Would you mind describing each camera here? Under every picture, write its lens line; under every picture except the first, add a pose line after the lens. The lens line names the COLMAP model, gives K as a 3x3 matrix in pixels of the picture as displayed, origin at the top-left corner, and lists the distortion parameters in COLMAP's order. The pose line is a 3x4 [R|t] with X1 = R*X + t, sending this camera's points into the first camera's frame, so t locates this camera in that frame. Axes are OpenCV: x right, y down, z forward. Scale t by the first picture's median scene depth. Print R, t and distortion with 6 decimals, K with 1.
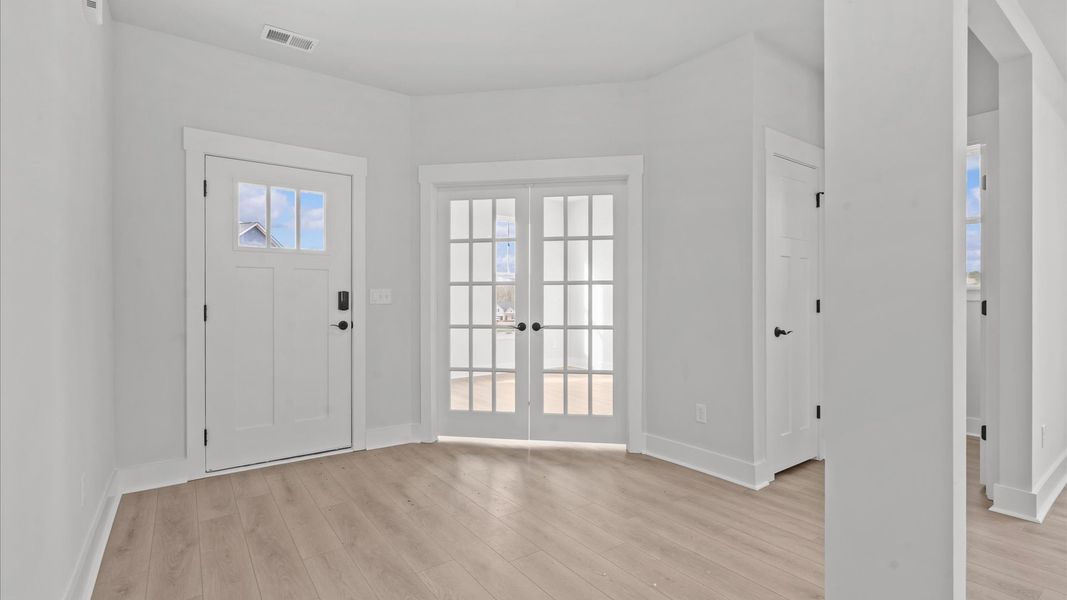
lens RADIAL K [[487.7, 0, 528.2], [0, 487.7, 299.9], [0, 0, 1]] dist [-0.000996, -0.000085]
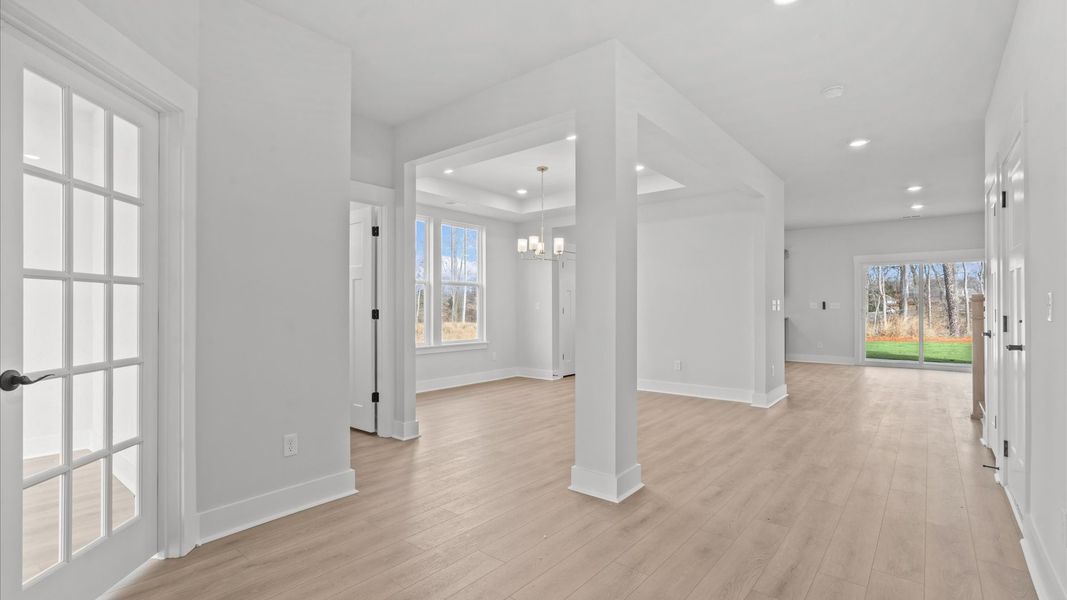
lens RADIAL K [[501.0, 0, 530.1], [0, 501.0, 300.4], [0, 0, 1]] dist [-0.001217, 0.000150]
pose [[-0.272029, 0.003211, 0.962284, -0.520330], [-0.002424, 0.999989, -0.004022, -0.013136], [-0.962286, -0.003427, -0.272018, 0.733899]]
